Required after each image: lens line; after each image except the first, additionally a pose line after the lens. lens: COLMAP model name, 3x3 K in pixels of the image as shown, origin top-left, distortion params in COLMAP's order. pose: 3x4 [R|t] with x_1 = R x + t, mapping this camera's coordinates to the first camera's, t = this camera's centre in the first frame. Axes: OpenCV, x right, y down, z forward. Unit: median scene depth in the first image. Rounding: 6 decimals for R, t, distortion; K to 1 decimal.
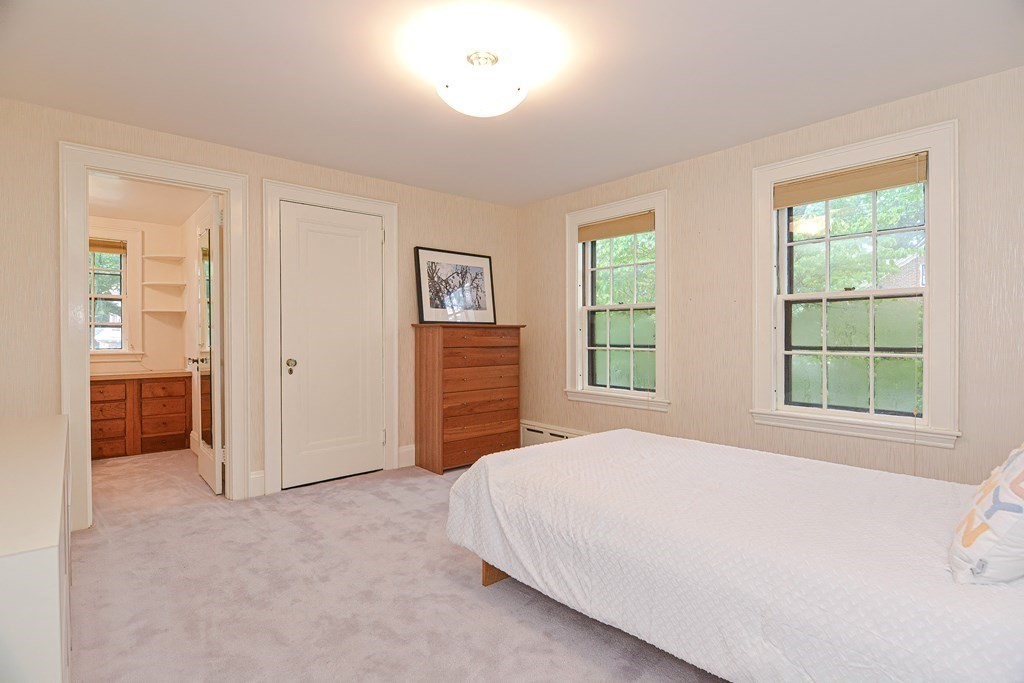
lens RADIAL K [[499.2, 0, 517.8], [0, 499.2, 339.6], [0, 0, 1]] dist [-0.002750, -0.001581]
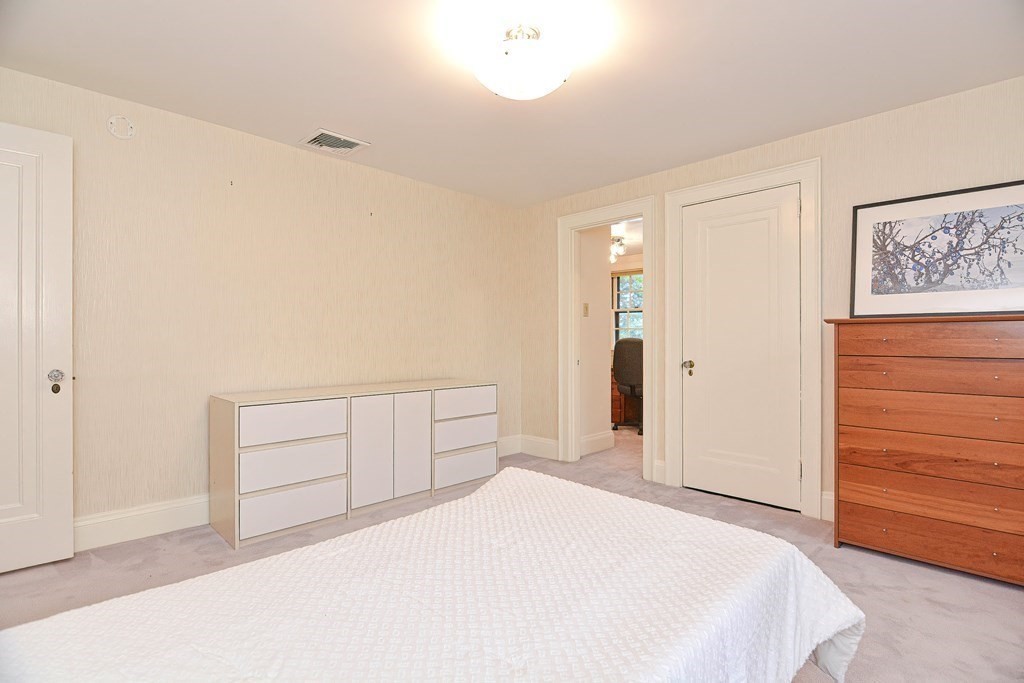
lens RADIAL K [[499.2, 0, 517.8], [0, 499.2, 339.6], [0, 0, 1]] dist [-0.002750, -0.001581]
pose [[0.049588, 0.003311, -0.998764, 0.456450], [-0.006963, 0.999971, 0.002969, -0.003501], [0.998746, 0.006807, 0.049609, 0.509834]]
